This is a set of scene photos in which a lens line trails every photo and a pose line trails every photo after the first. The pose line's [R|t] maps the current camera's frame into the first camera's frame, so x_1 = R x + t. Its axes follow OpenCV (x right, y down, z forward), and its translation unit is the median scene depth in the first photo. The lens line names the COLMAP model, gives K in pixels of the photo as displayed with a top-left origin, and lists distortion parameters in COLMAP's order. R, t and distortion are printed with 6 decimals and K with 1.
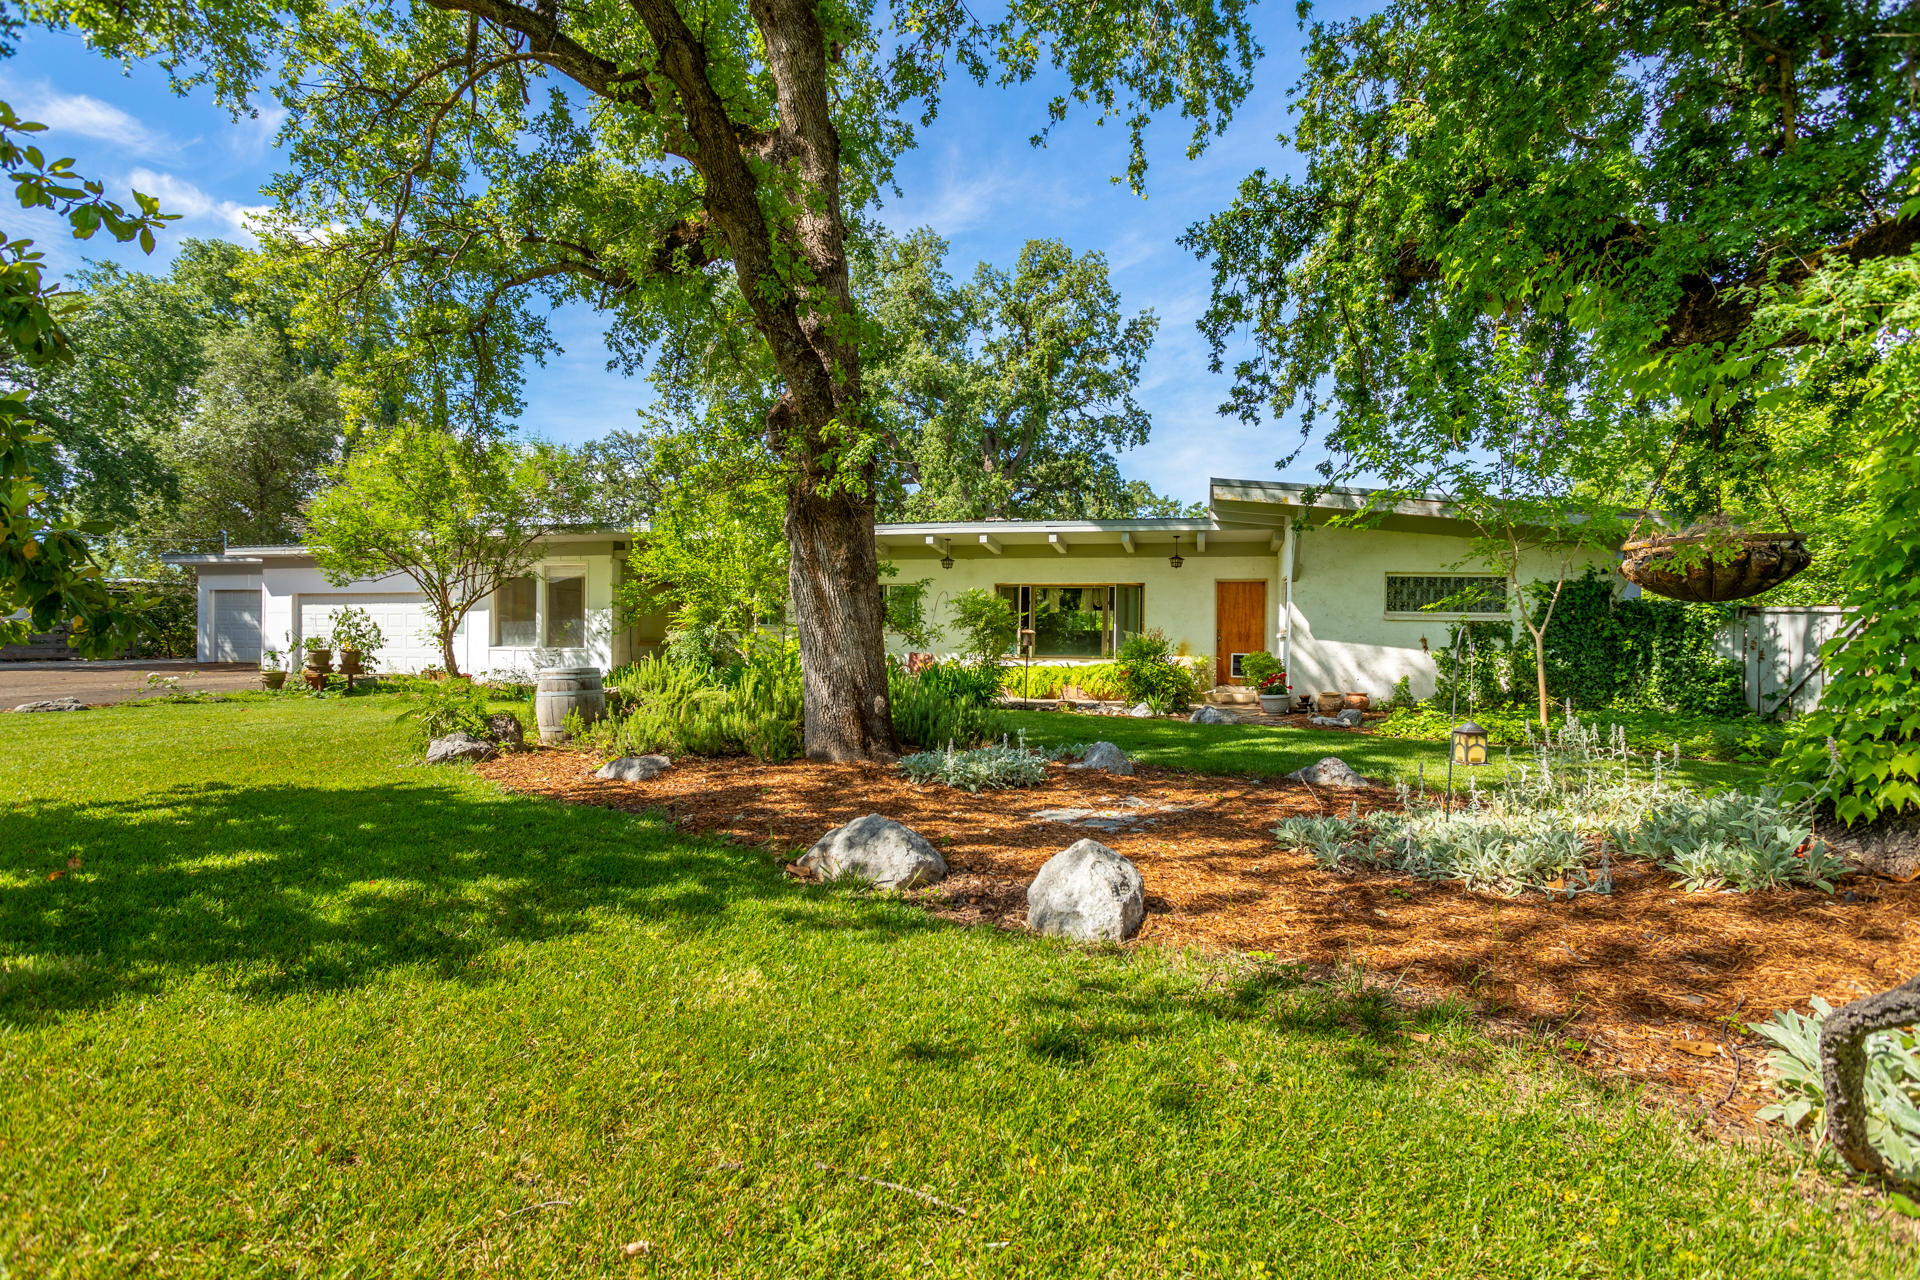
lens RADIAL K [[948.1, 0, 962.6], [0, 948.1, 641.6], [0, 0, 1]] dist [-0.017193, 0.000667]
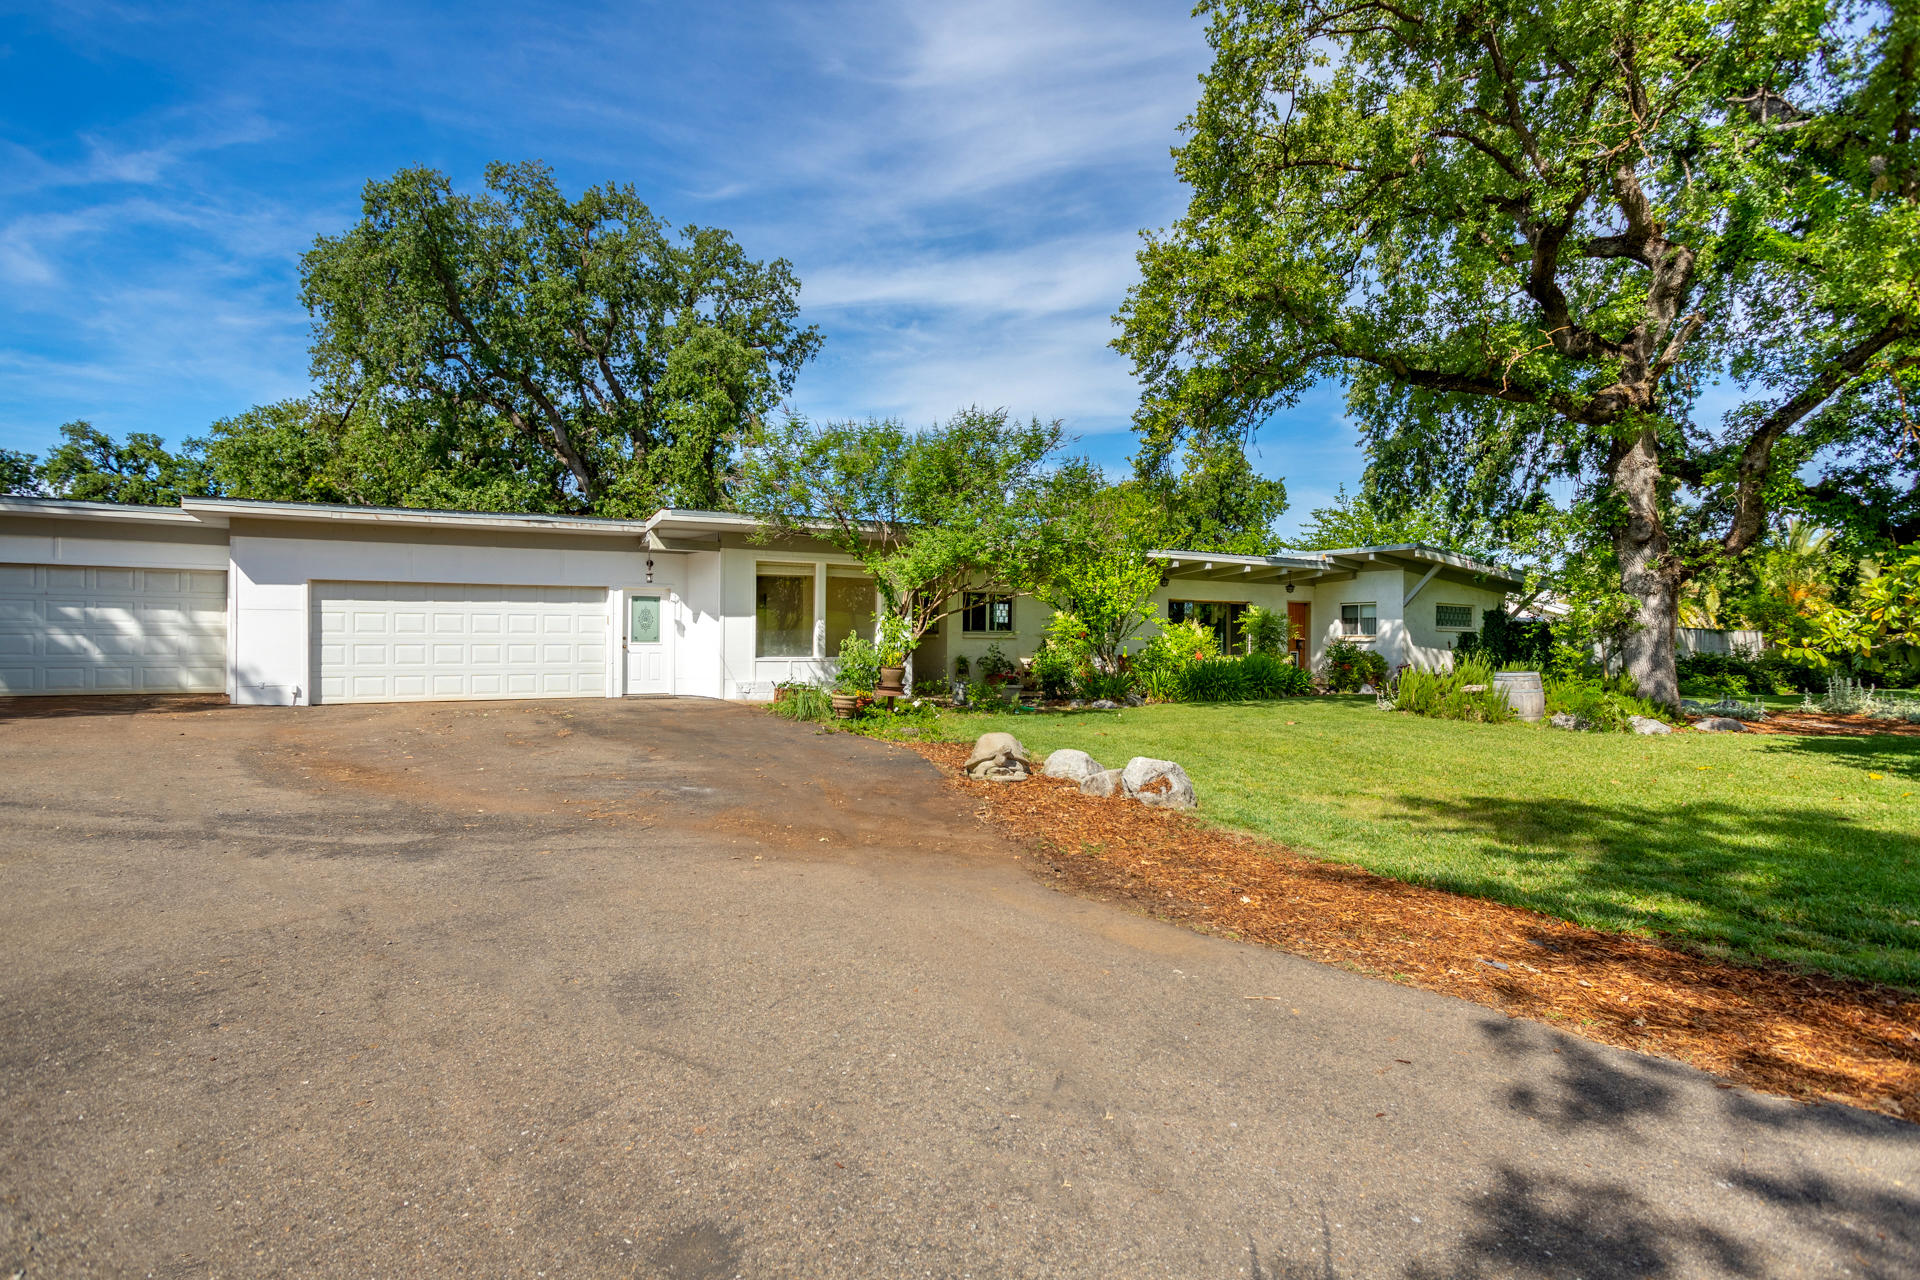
lens RADIAL K [[948.1, 0, 950.8], [0, 948.1, 628.2], [0, 0, 1]] dist [-0.017193, 0.000667]
pose [[0.741078, 0.003349, 0.671410, -0.817520], [0.001398, 0.999978, -0.006530, -0.013839], [-0.671417, 0.005778, 0.741057, 0.239356]]
